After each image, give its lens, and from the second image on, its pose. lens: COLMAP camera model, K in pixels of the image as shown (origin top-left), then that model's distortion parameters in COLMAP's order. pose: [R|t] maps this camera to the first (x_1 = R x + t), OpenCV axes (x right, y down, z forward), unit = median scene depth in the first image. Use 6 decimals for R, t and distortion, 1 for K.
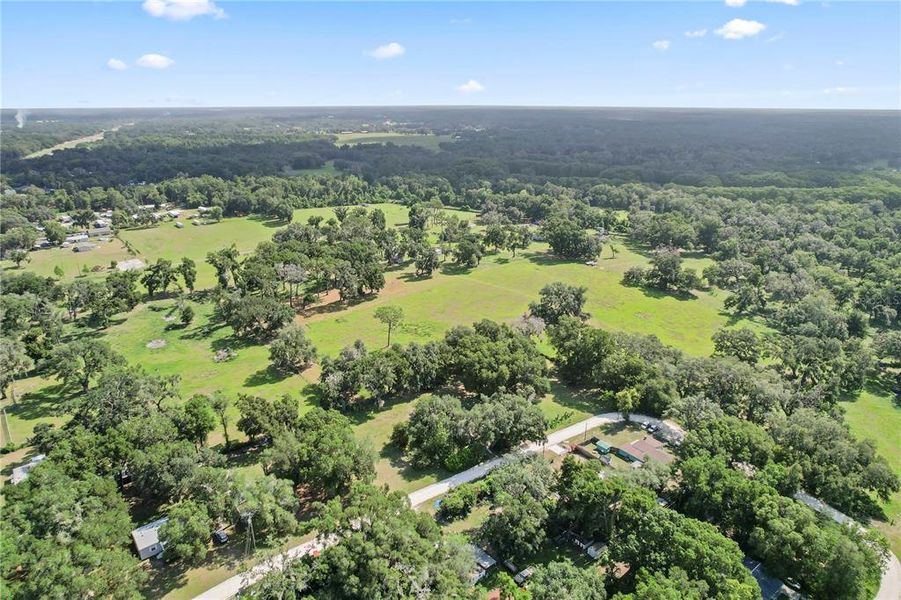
lens RADIAL K [[588.4, 0, 450.5], [0, 588.4, 300.0], [0, 0, 1]] dist [-0.079169, 0.075263]
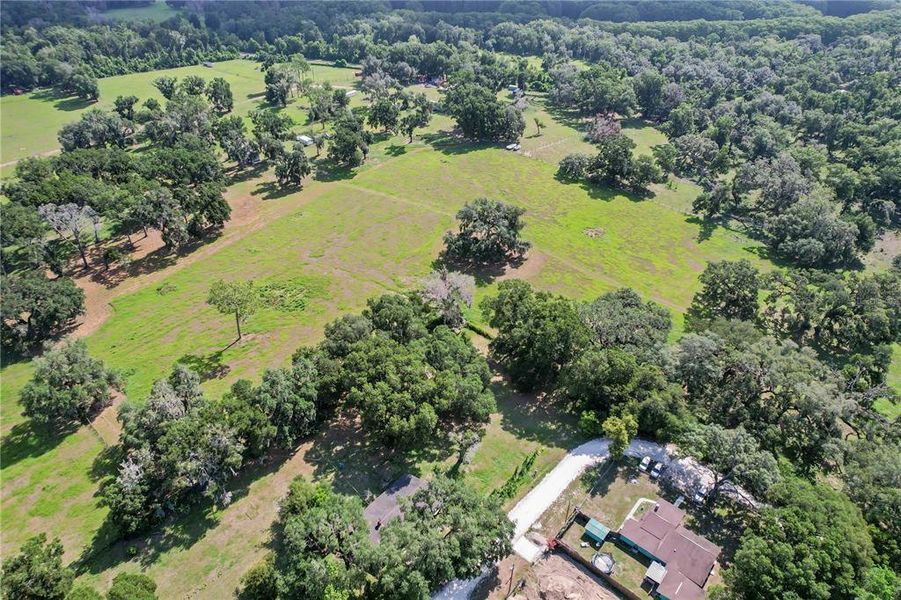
lens RADIAL K [[588.4, 0, 450.5], [0, 588.4, 300.0], [0, 0, 1]] dist [-0.079169, 0.075263]
pose [[0.981091, -0.107227, 0.161132, 0.015270], [0.060503, 0.960698, 0.270921, -0.079792], [-0.183850, -0.256049, 0.949019, 0.232366]]
